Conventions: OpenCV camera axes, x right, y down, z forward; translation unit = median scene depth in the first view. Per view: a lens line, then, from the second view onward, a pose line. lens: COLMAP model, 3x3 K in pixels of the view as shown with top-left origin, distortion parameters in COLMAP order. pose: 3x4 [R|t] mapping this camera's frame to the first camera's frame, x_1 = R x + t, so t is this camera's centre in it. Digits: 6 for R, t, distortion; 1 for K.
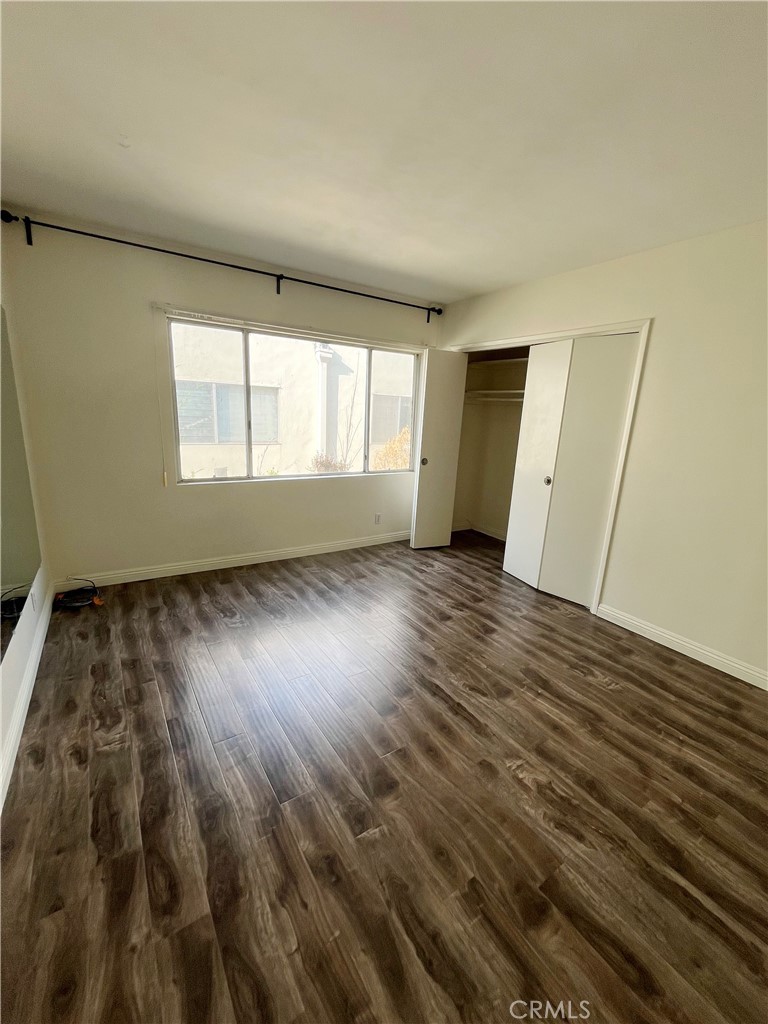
lens RADIAL K [[410.6, 0, 384.0], [0, 410.6, 512.0], [0, 0, 1]] dist [-0.002992, 0.000160]
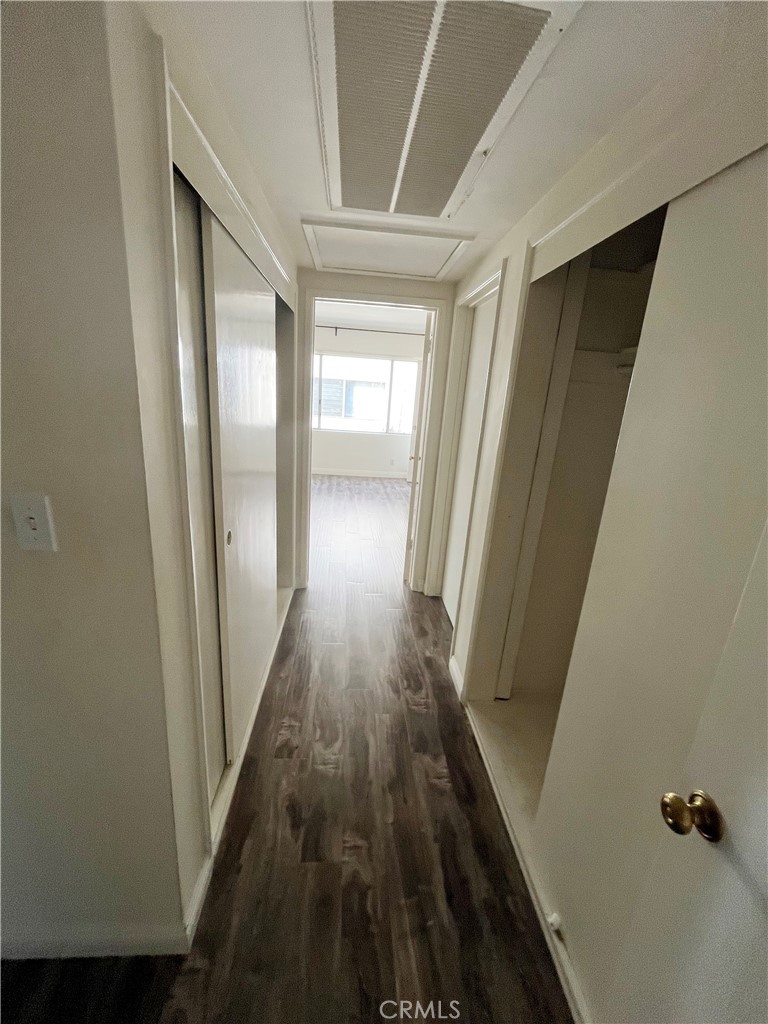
lens RADIAL K [[410.6, 0, 384.0], [0, 410.6, 512.0], [0, 0, 1]] dist [-0.002992, 0.000160]
pose [[0.880314, 0.150791, -0.449788, 1.268710], [-0.145061, 0.988286, 0.047411, 0.246547], [0.451669, 0.023511, 0.891876, -0.859395]]
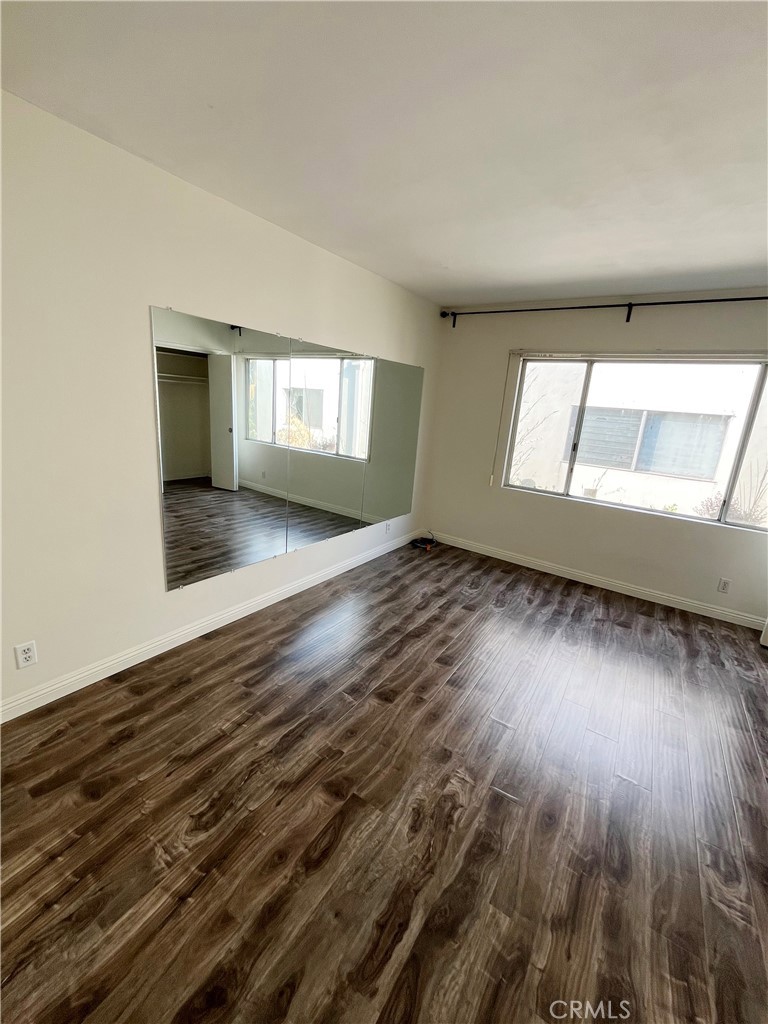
lens RADIAL K [[410.6, 0, 384.0], [0, 410.6, 512.0], [0, 0, 1]] dist [-0.002992, 0.000160]
pose [[0.394262, 0.218695, -0.892597, 0.656180], [-0.276799, 0.954428, 0.111582, -0.041628], [0.876322, 0.203077, 0.436829, 0.167180]]
